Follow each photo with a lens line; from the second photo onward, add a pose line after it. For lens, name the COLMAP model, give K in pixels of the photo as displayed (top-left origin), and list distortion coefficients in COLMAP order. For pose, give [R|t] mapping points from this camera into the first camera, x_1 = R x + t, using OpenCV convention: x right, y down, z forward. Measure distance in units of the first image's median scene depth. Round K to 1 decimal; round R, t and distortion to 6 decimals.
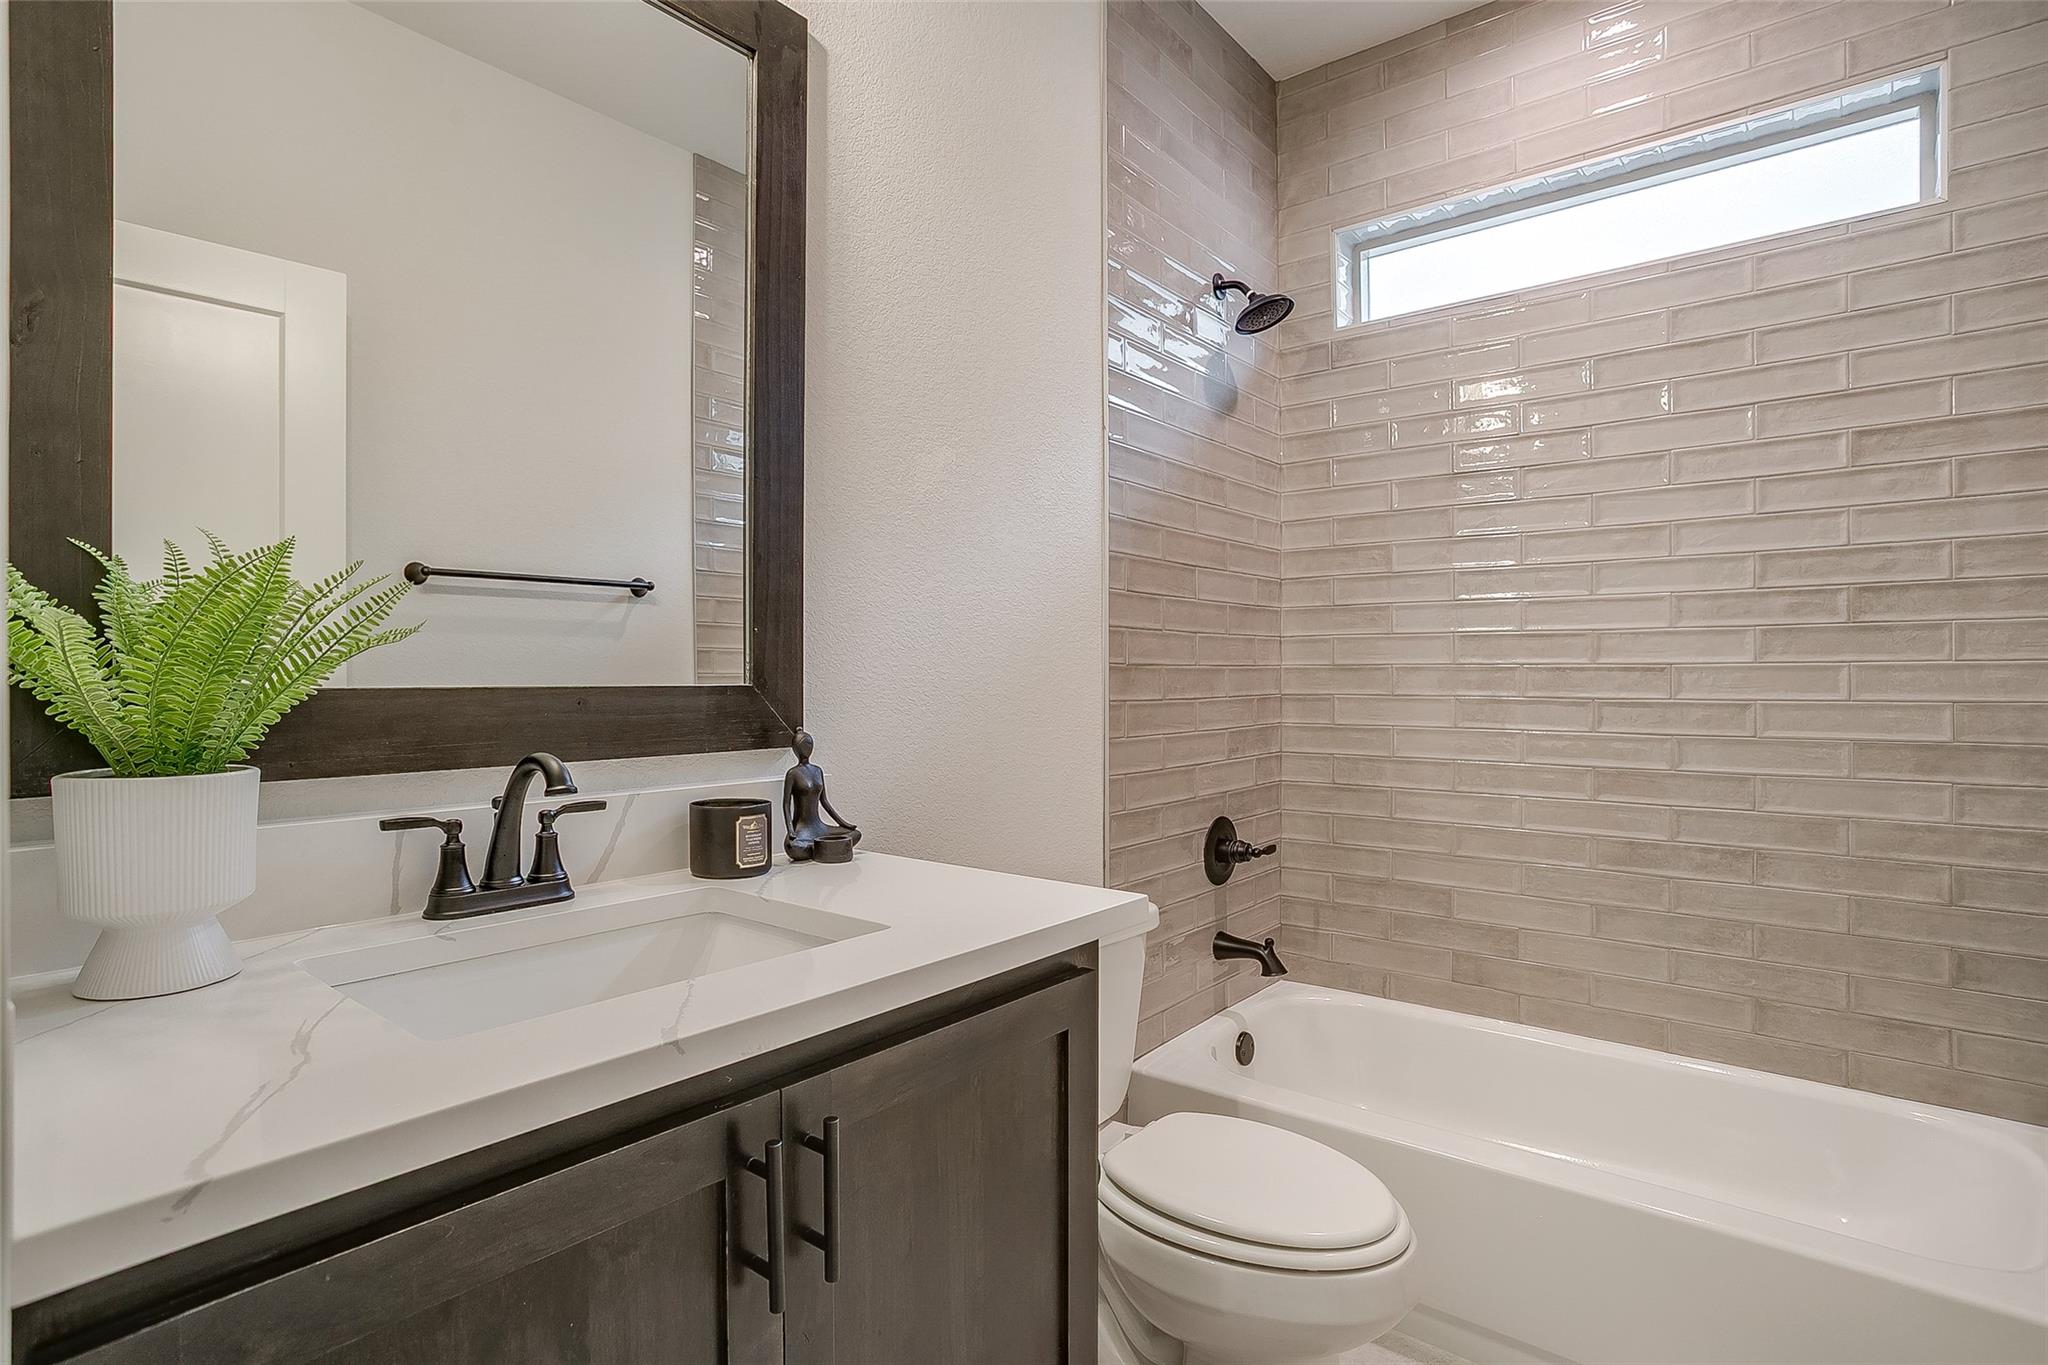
lens RADIAL K [[1078.7, 0, 1024.2], [0, 1078.7, 653.1], [0, 0, 1]] dist [-0.073421, 0.048944]
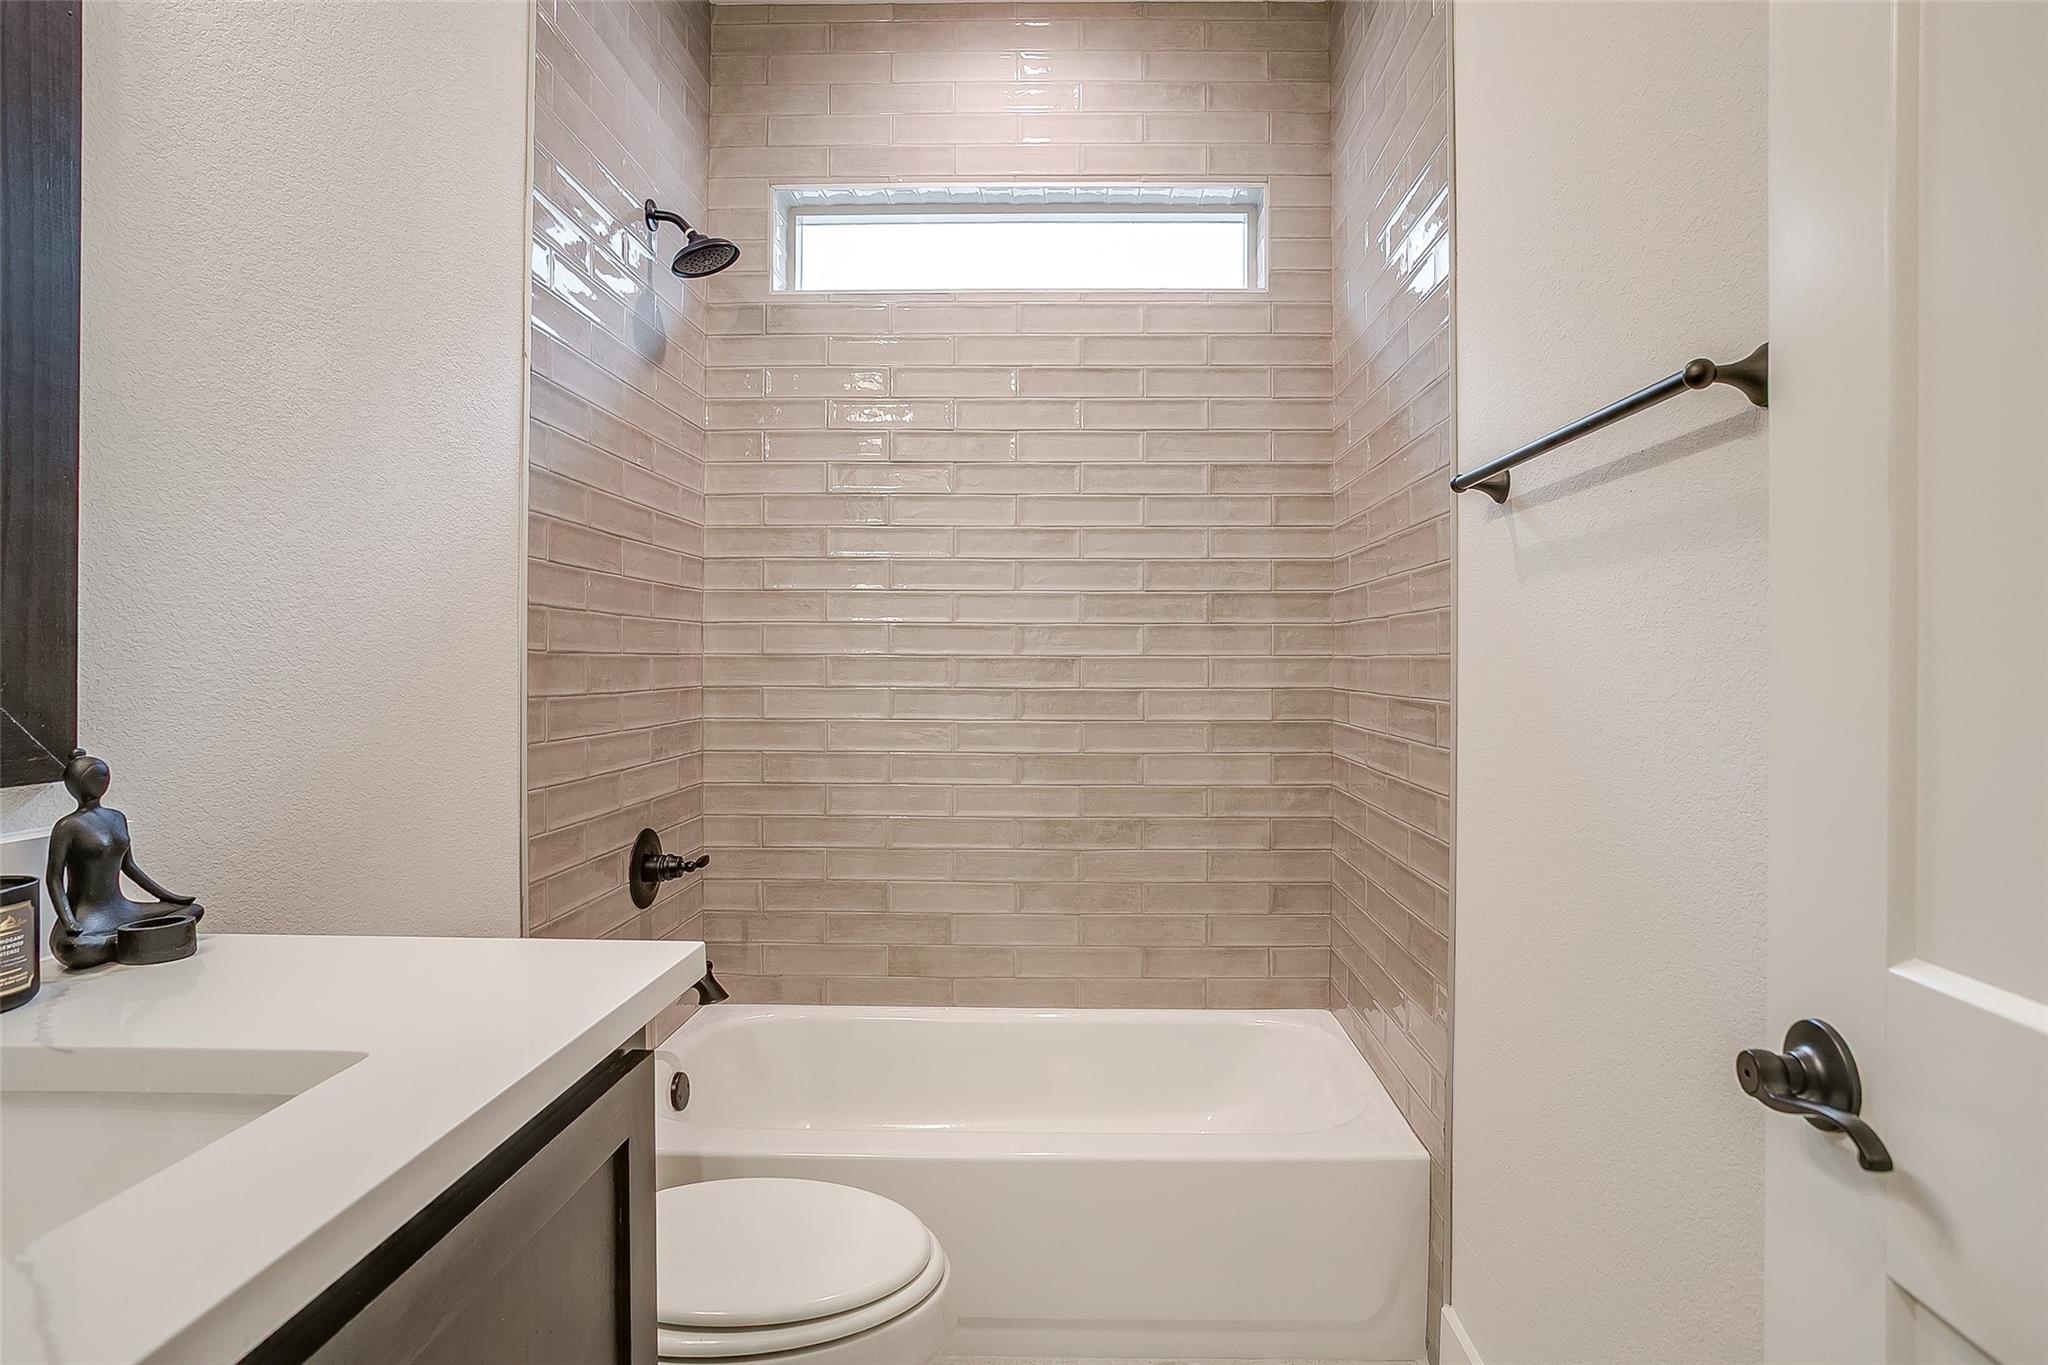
lens RADIAL K [[1078.7, 0, 1024.2], [0, 1078.7, 653.1], [0, 0, 1]] dist [-0.073421, 0.048944]
pose [[0.775903, 0.009372, 0.630783, -0.132600], [-0.015571, 0.999870, 0.004297, 0.002708], [-0.630661, -0.013156, 0.775947, 0.154118]]
